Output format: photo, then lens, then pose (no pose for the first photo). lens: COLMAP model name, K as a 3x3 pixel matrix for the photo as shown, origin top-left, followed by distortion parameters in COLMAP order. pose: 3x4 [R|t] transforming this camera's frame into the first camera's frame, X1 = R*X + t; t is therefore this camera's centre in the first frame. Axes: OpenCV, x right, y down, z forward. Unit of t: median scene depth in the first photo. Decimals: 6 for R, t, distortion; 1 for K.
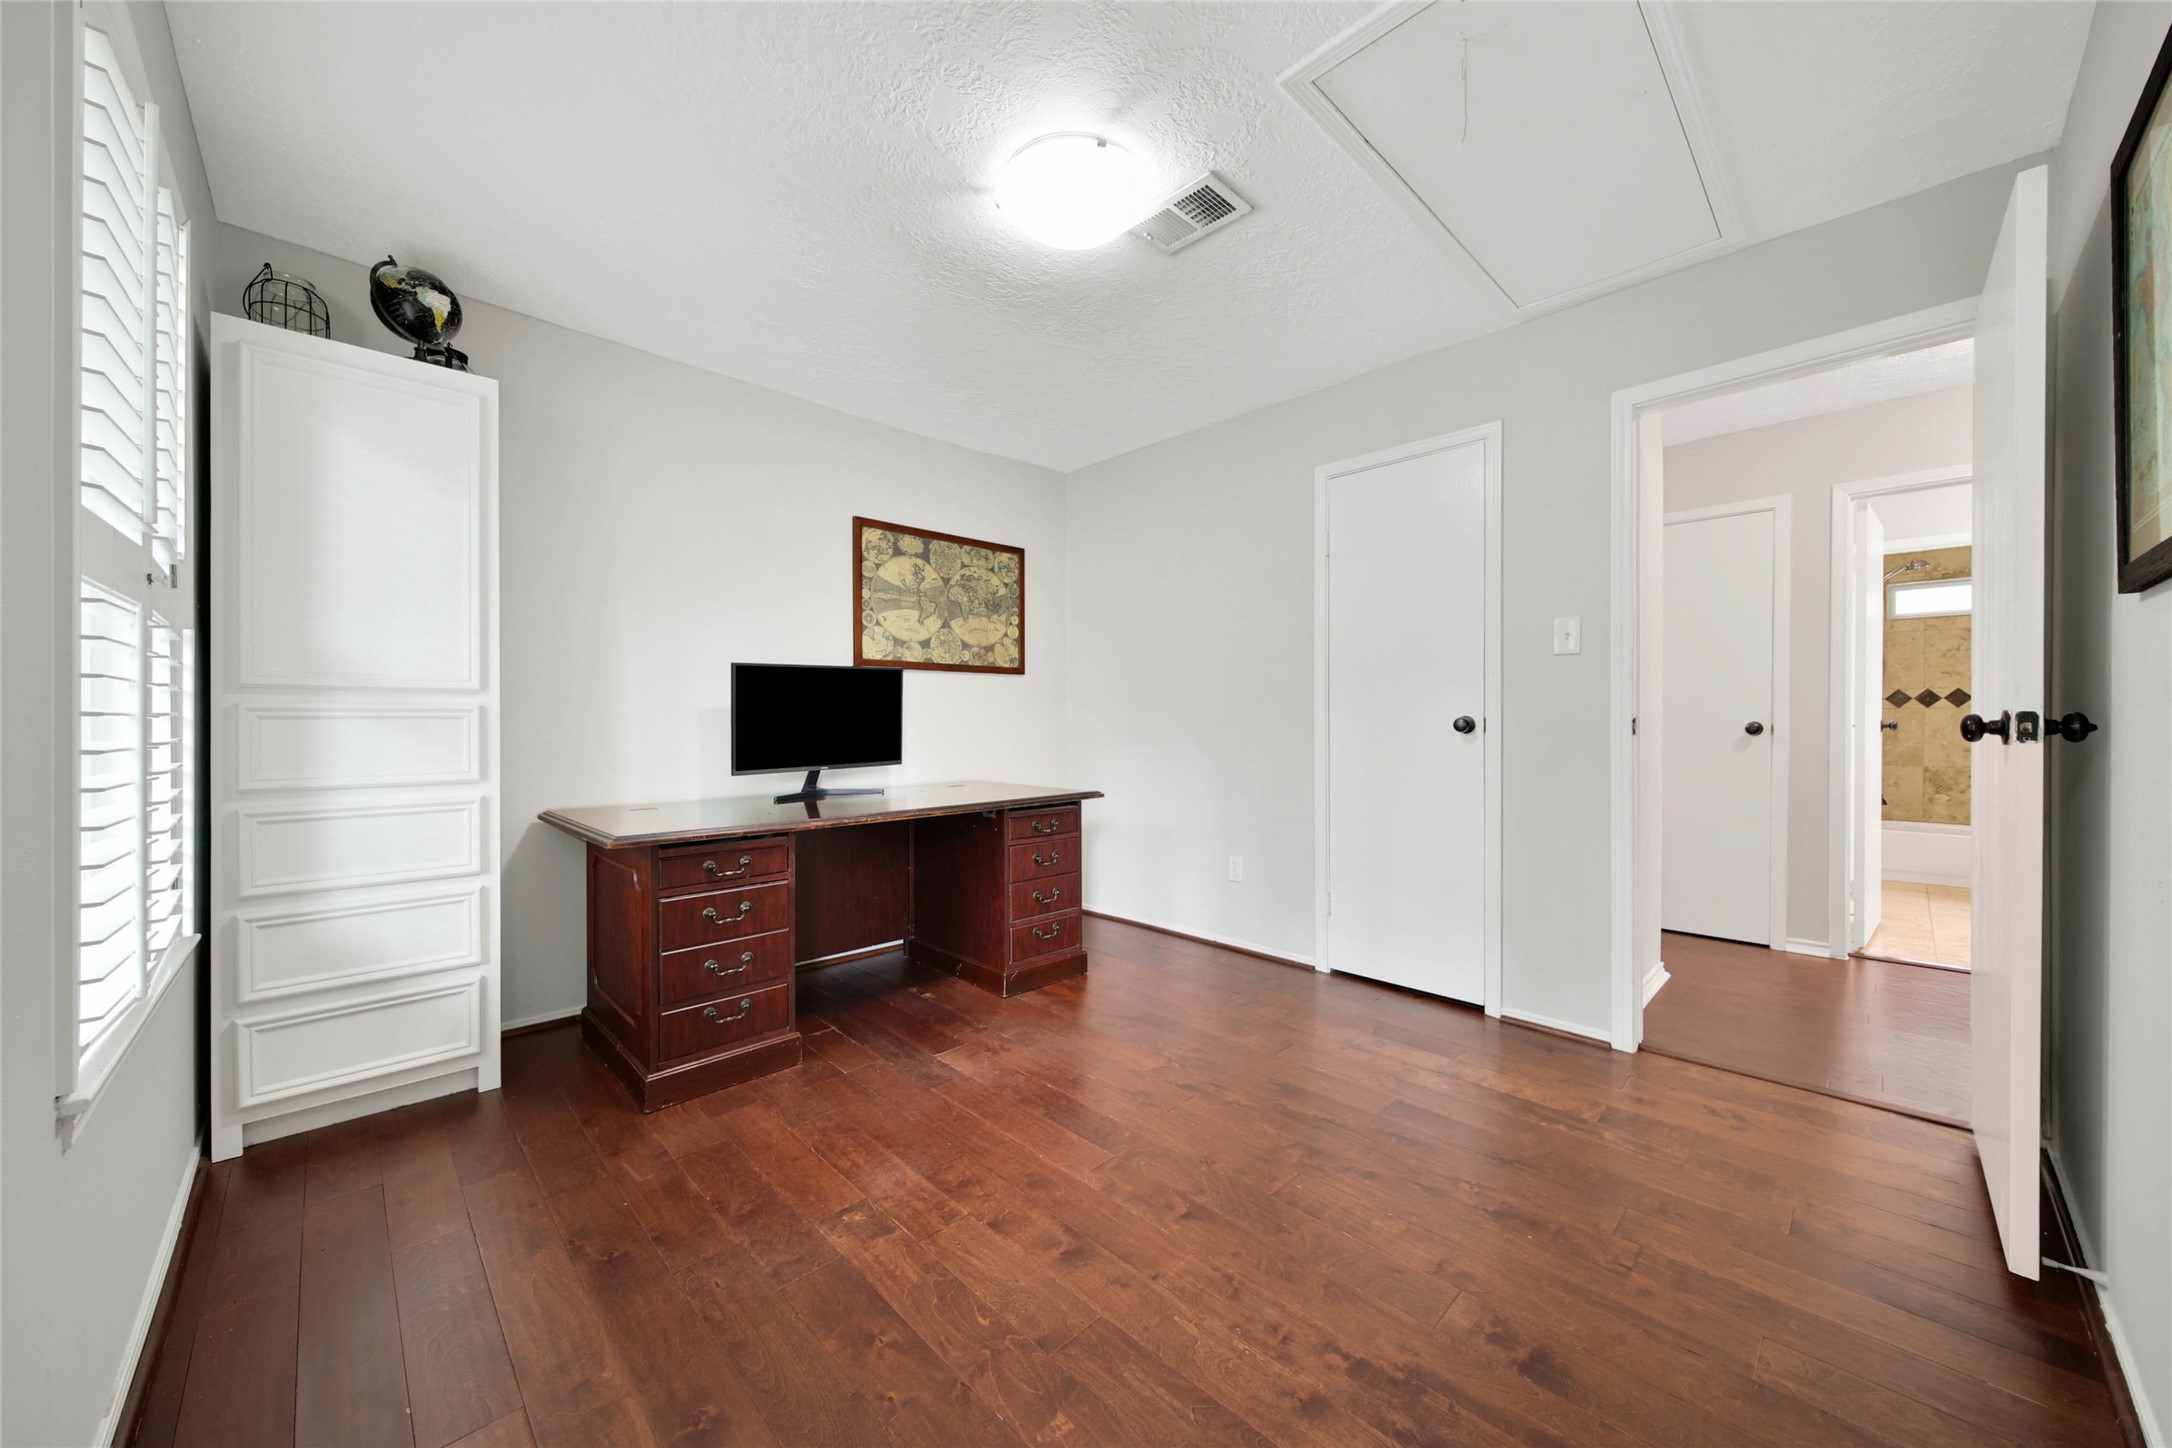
lens RADIAL K [[768.6, 0, 1090.9], [0, 768.6, 713.4], [0, 0, 1]] dist [-0.001952, -0.000388]
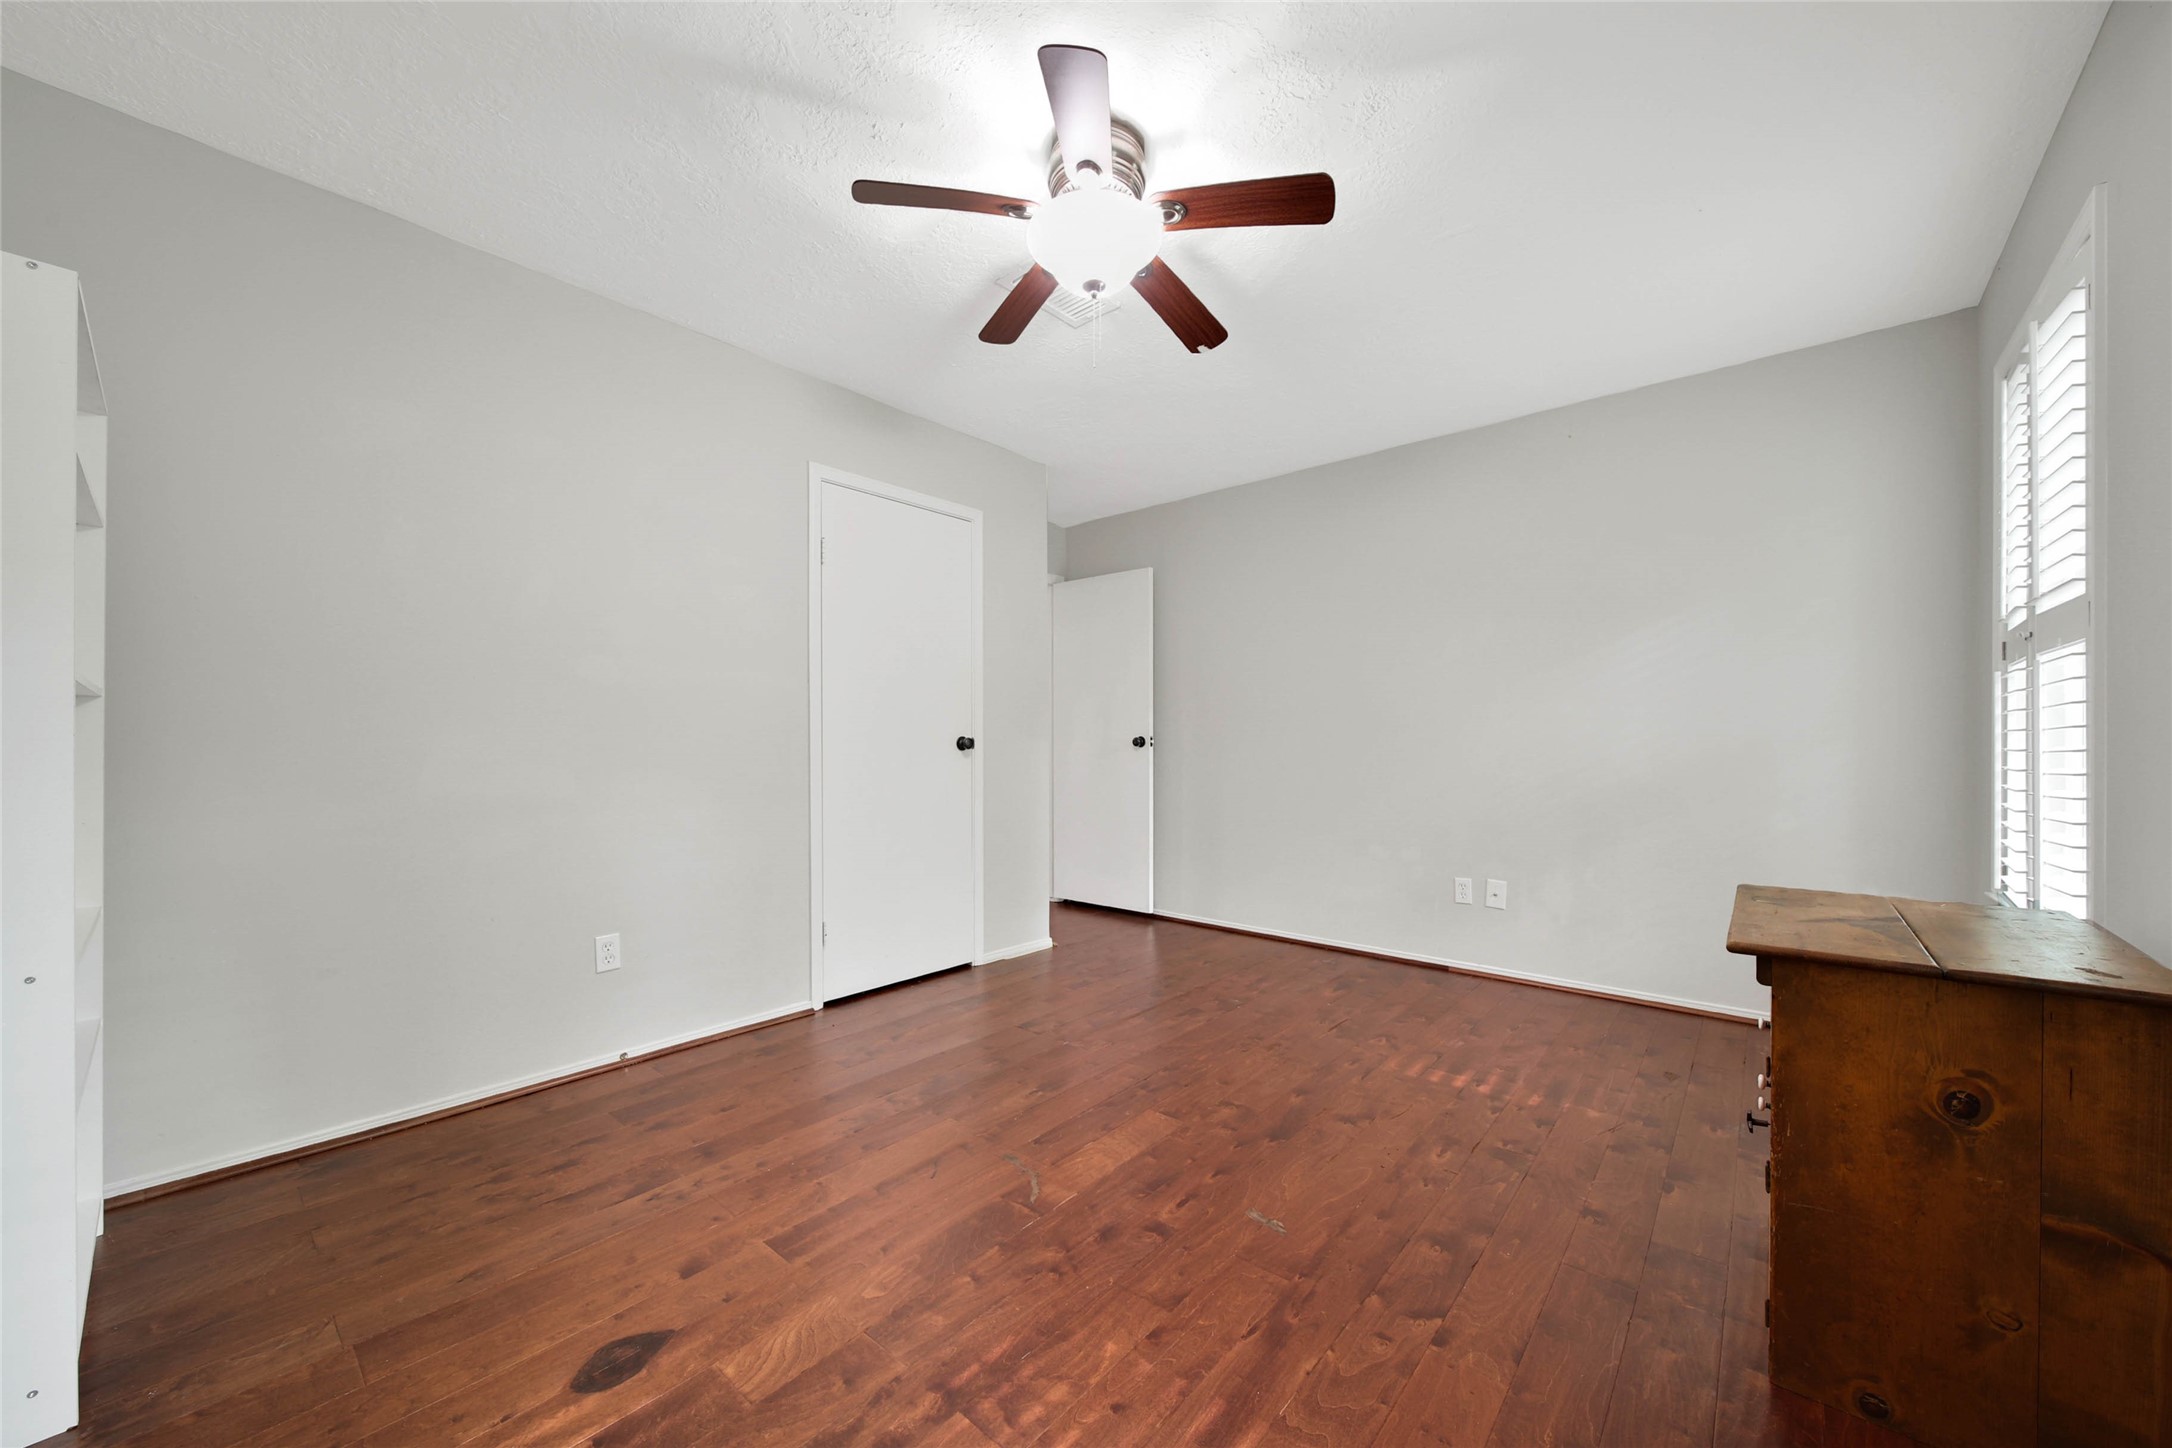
lens RADIAL K [[792.9, 0, 1089.2], [0, 792.9, 737.0], [0, 0, 1]] dist [0.012401, 0.000318]
pose [[-0.093005, 0.007303, 0.995639, -0.820574], [-0.003830, 0.999963, -0.007693, 0.015365], [-0.995658, -0.004528, -0.092973, 0.914867]]
